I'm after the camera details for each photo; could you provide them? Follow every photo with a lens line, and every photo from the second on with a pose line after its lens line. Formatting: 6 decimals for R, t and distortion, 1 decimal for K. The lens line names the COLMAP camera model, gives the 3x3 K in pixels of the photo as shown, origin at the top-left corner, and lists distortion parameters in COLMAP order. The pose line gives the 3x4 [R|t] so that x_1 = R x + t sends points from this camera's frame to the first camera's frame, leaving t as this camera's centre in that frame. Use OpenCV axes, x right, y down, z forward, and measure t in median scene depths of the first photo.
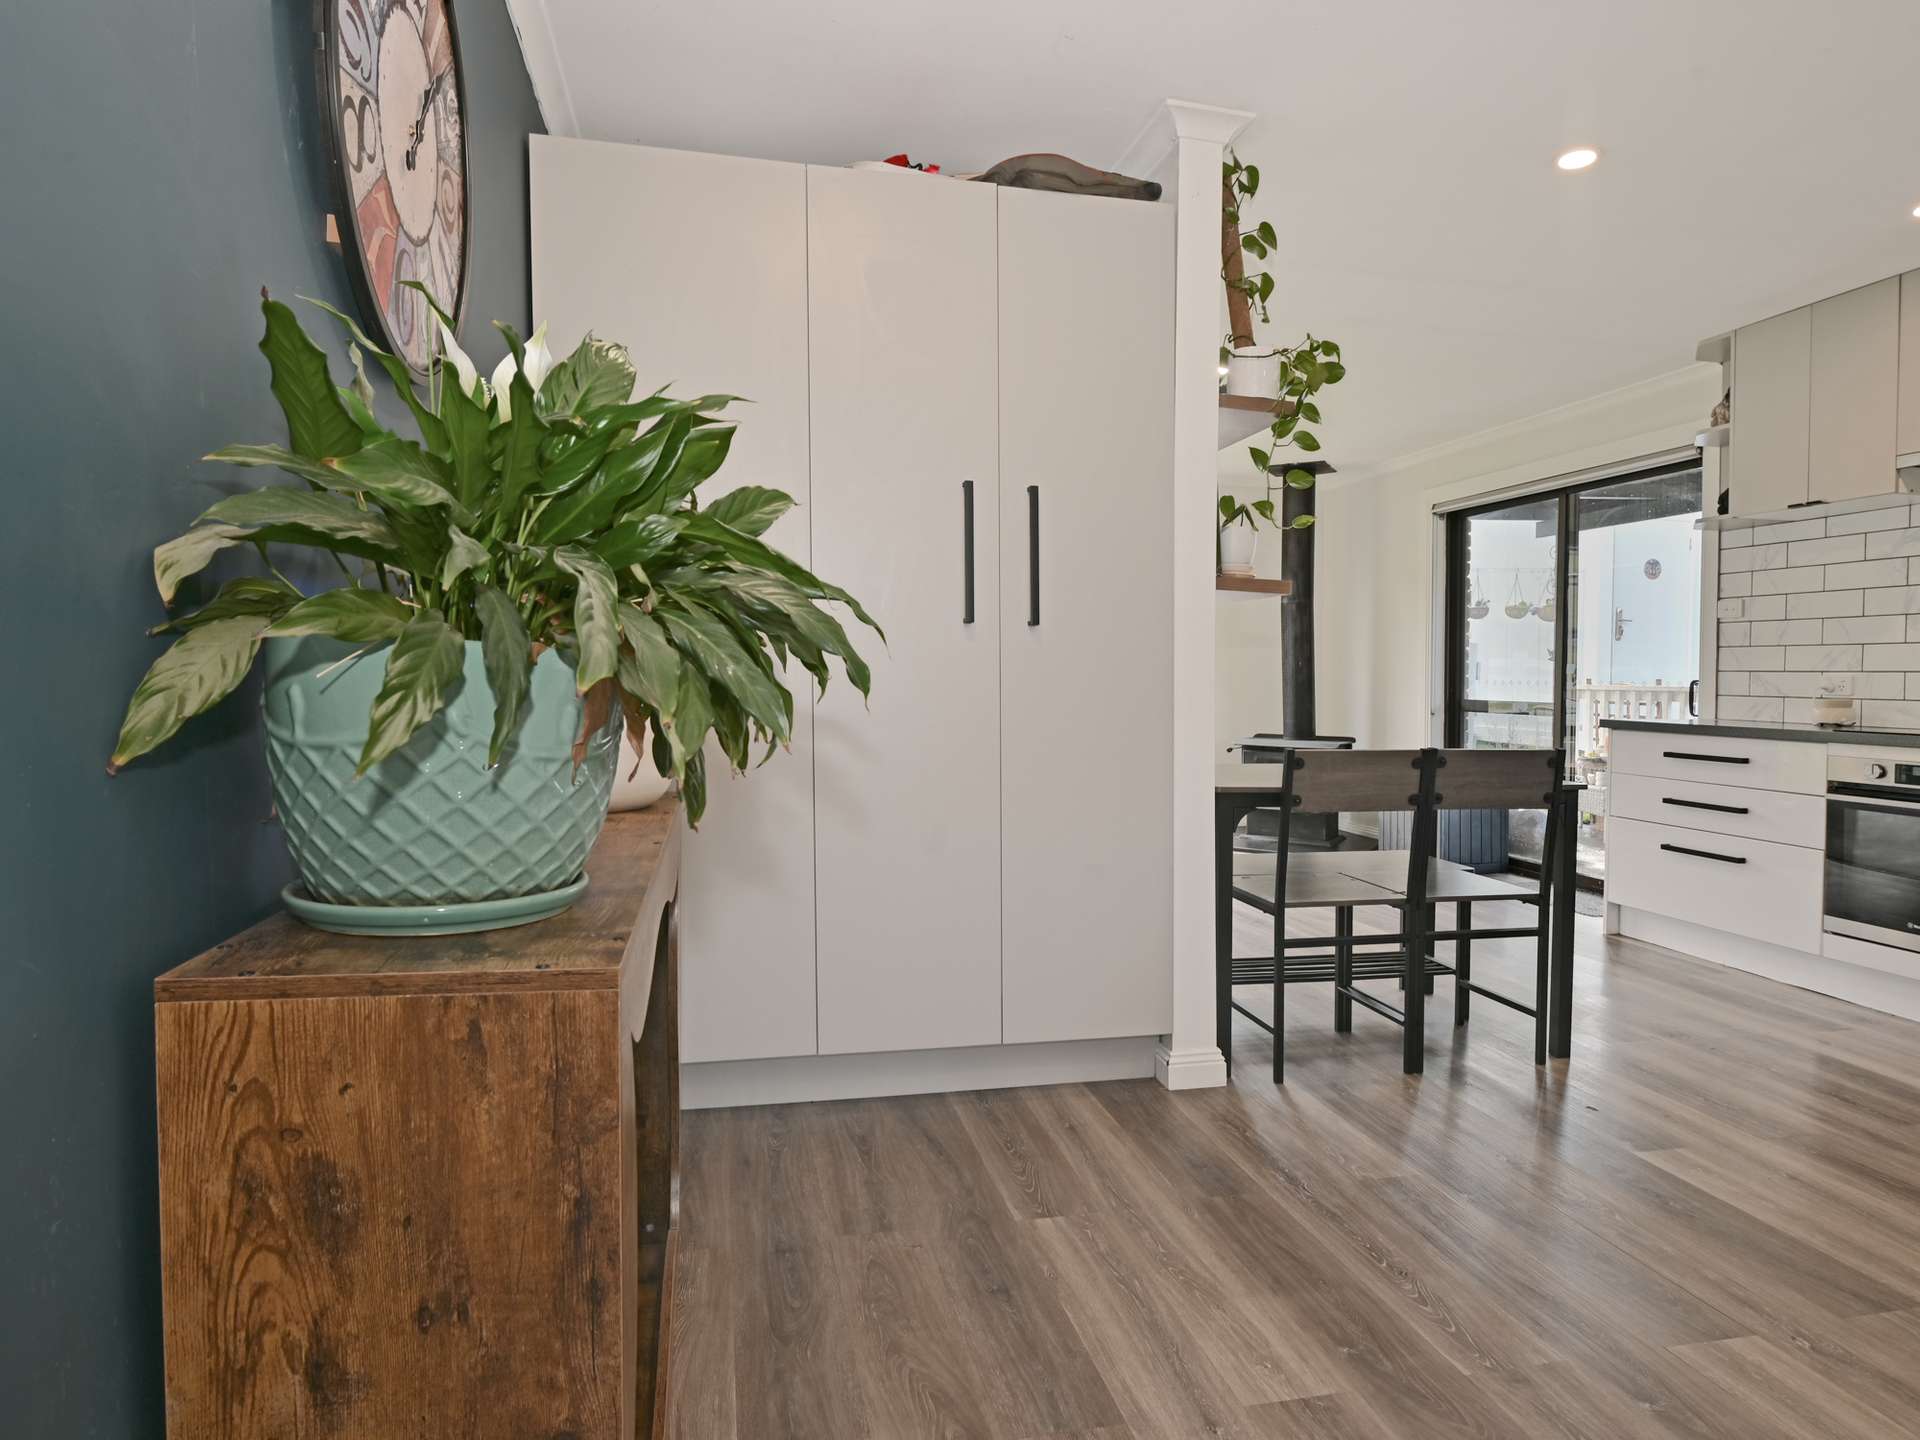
lens RADIAL K [[1129.7, 0, 961.7], [0, 1129.7, 734.4], [0, 0, 1]] dist [-0.001720, 0.001588]
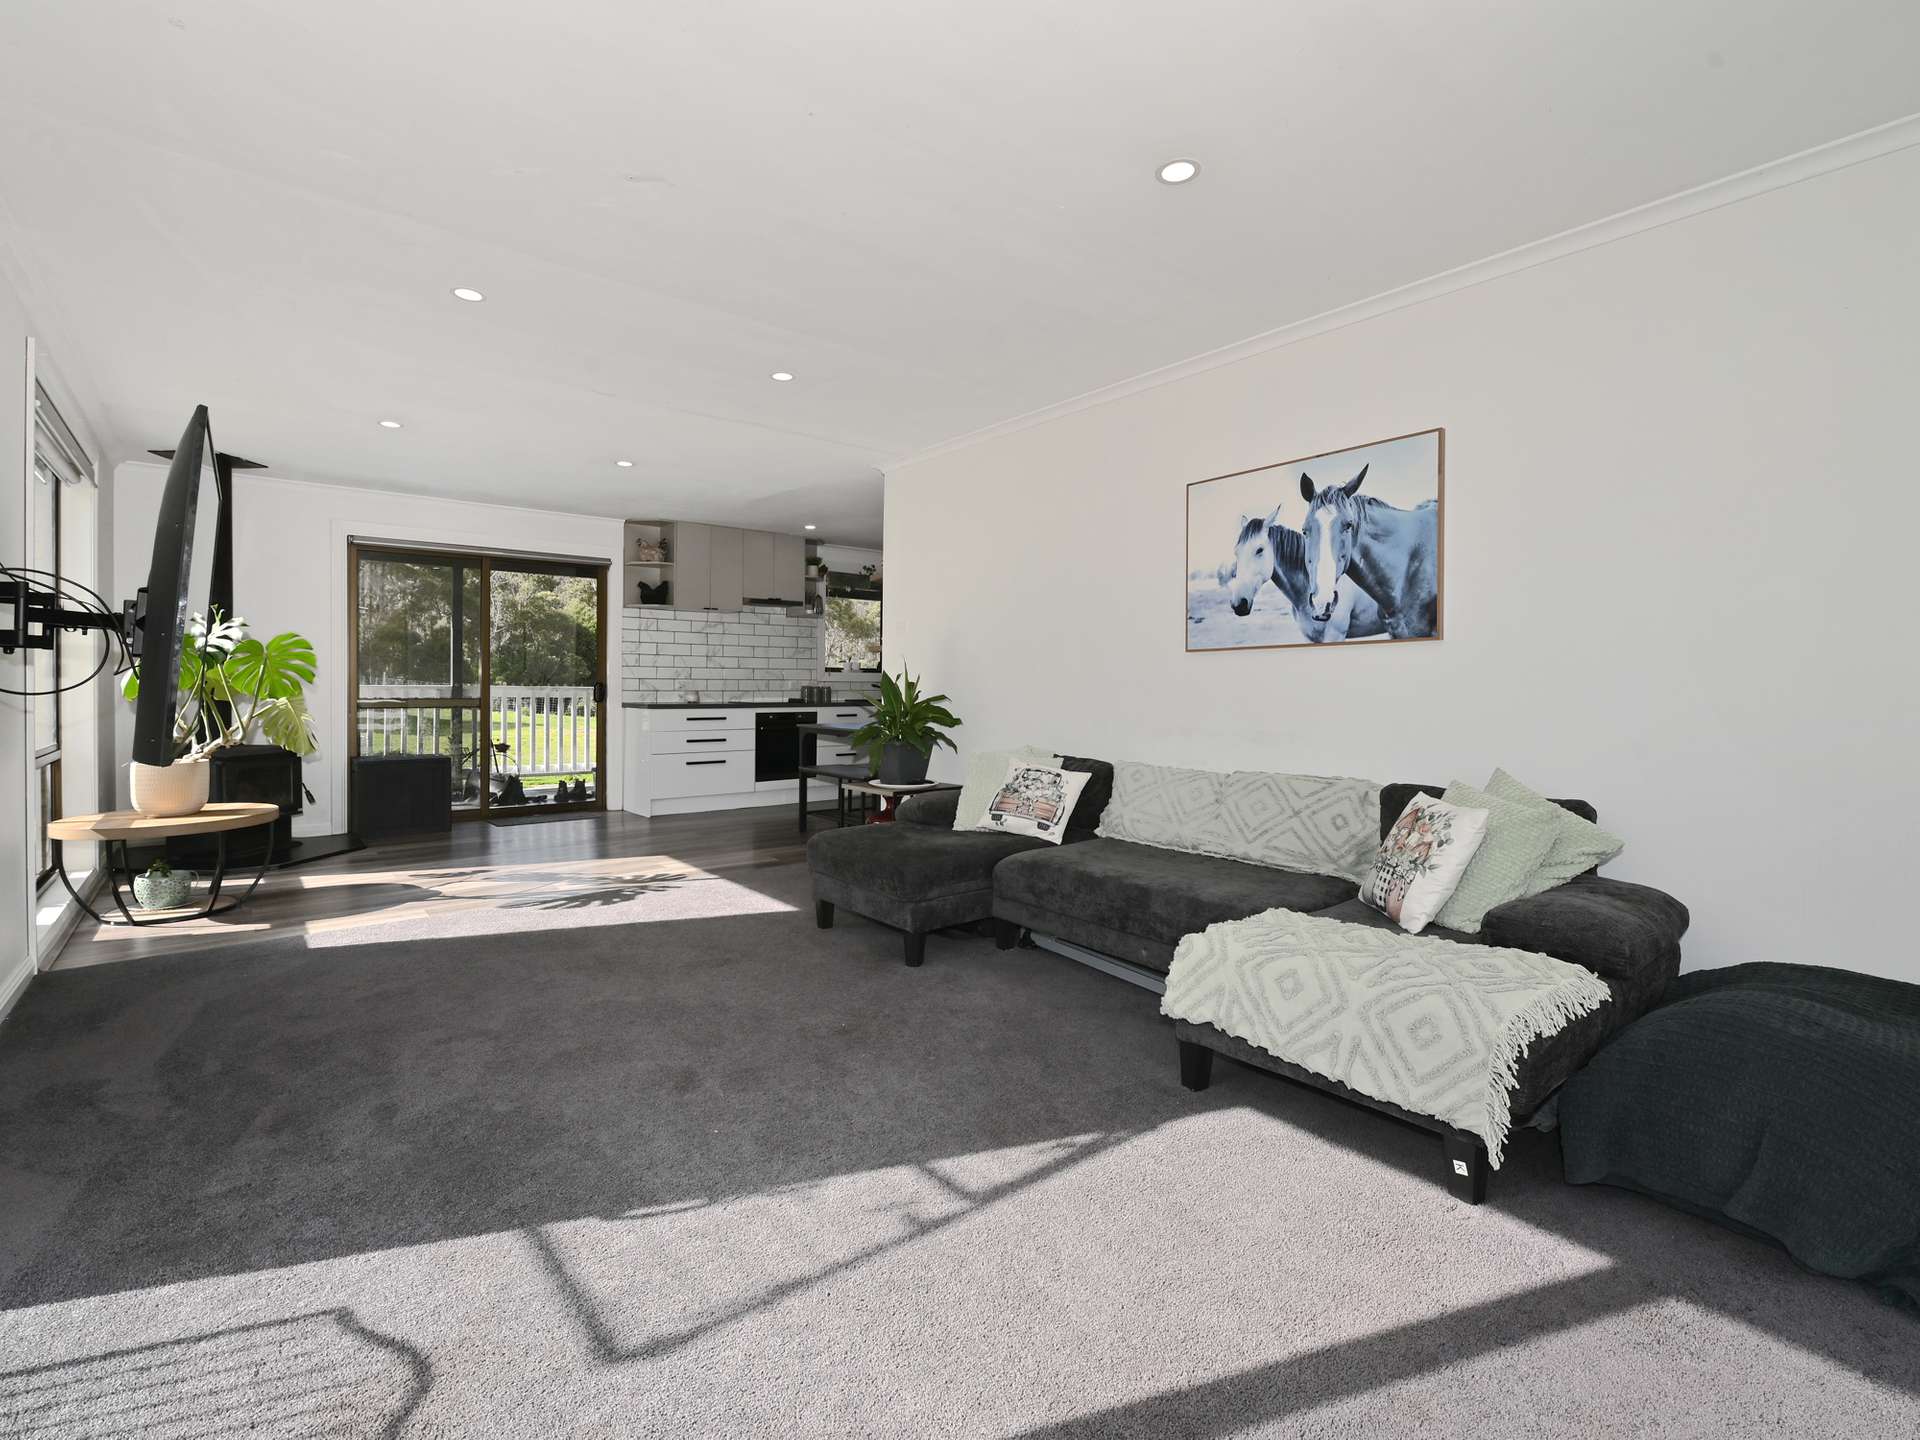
lens RADIAL K [[877.7, 0, 923.7], [0, 877.7, 680.6], [0, 0, 1]] dist [-0.000230, -0.000727]
pose [[-0.424782, -0.009878, 0.905242, -1.031170], [0.037680, 0.998881, 0.028581, -0.083657], [-0.904511, 0.046250, -0.423935, 1.291755]]
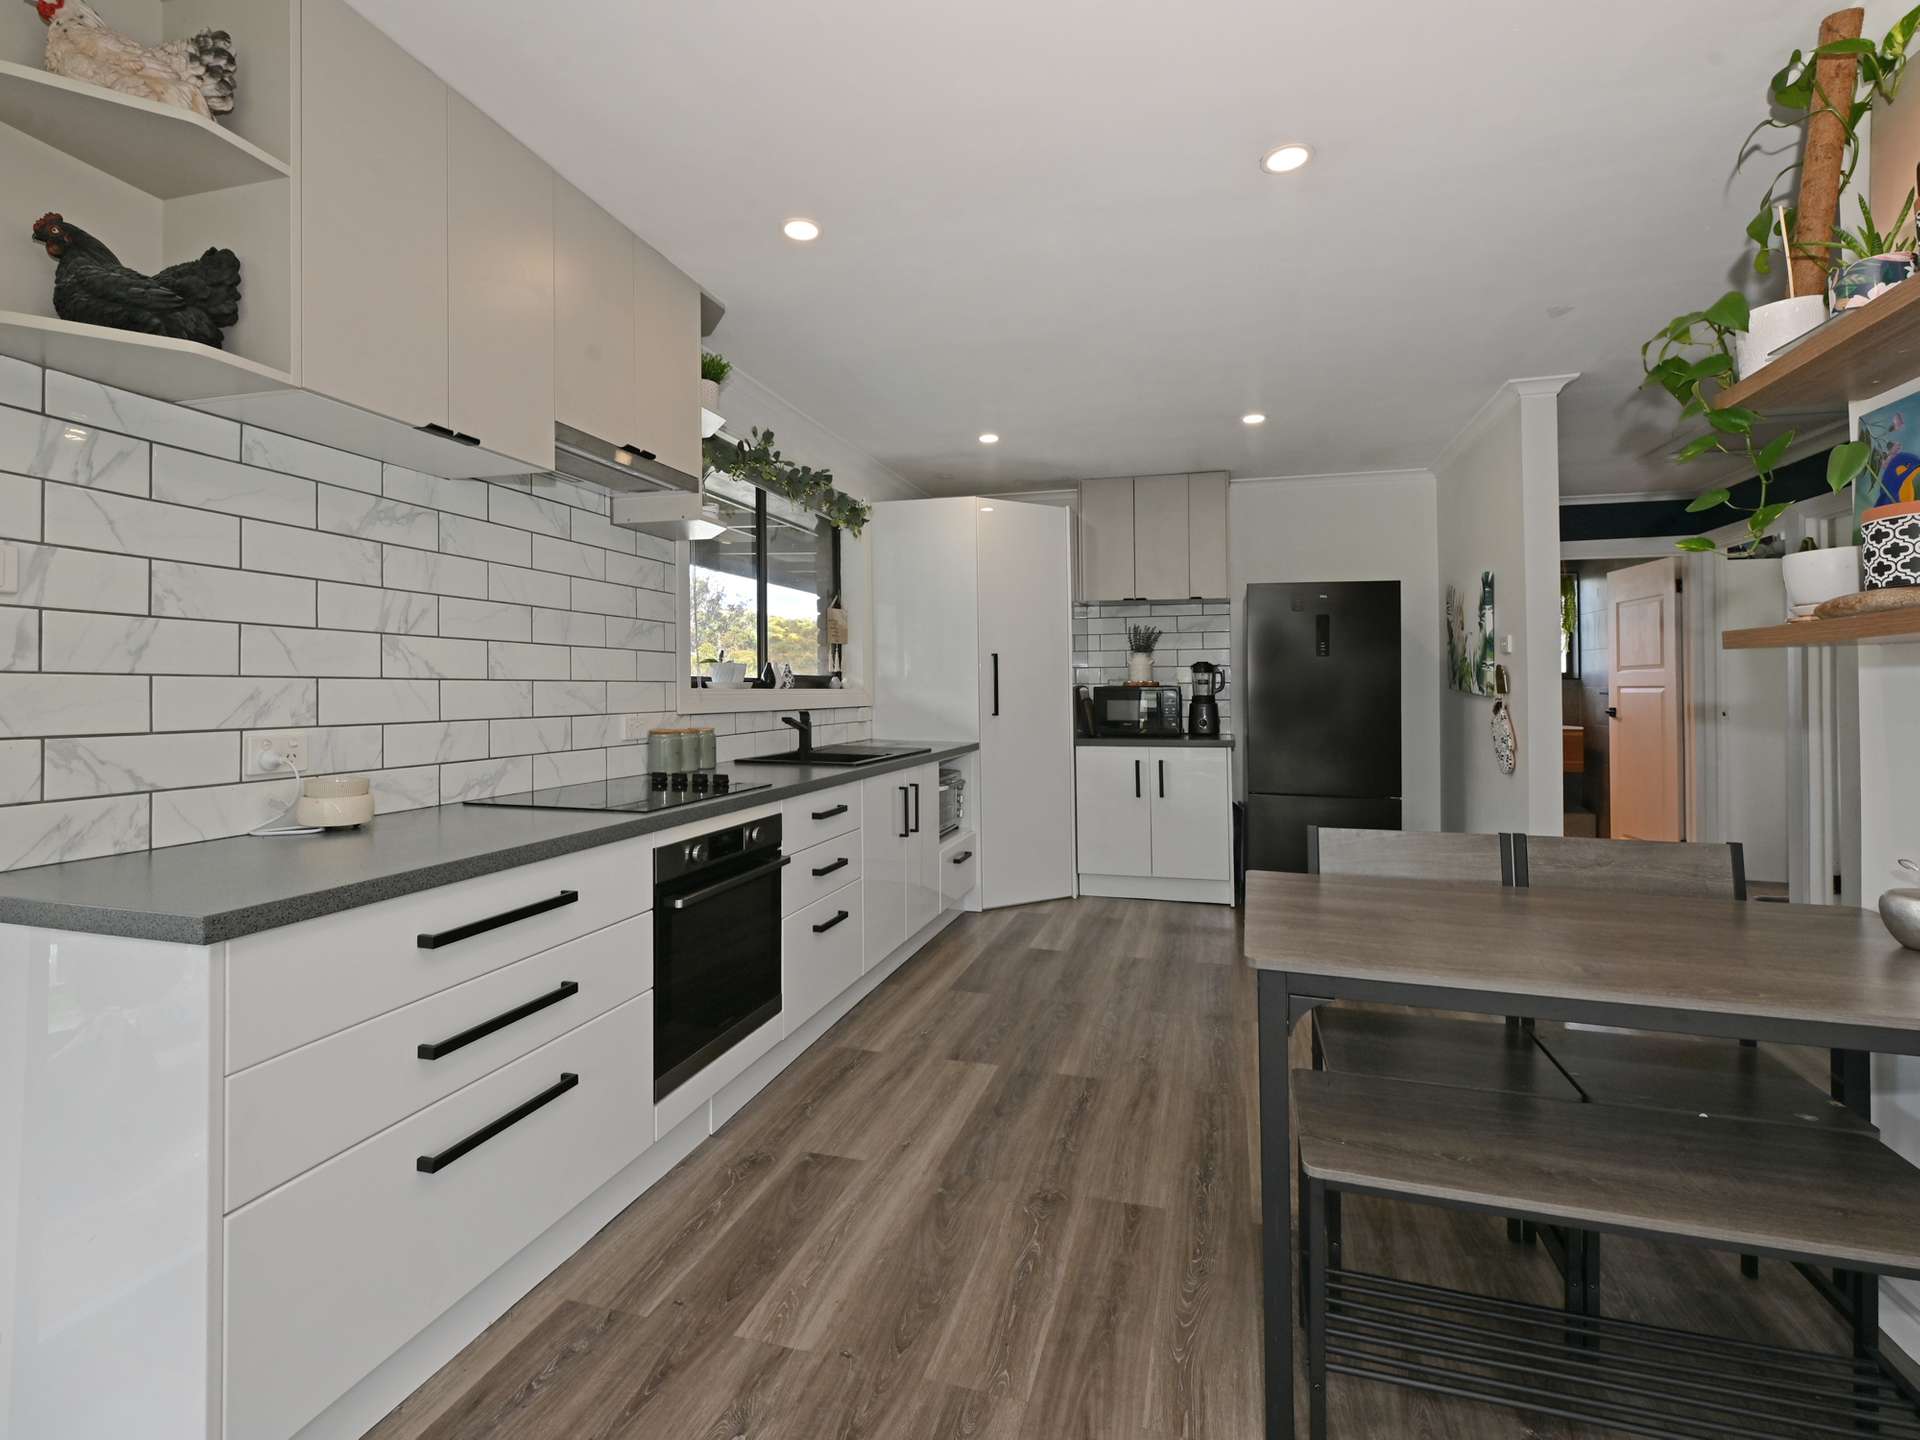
lens RADIAL K [[877.7, 0, 933.2], [0, 877.7, 683.3], [0, 0, 1]] dist [-0.000230, -0.000727]
pose [[-0.855469, -0.005611, 0.517823, 0.297819], [0.019553, 0.998878, 0.043126, -0.086829], [-0.517484, 0.047018, -0.854400, 1.172633]]
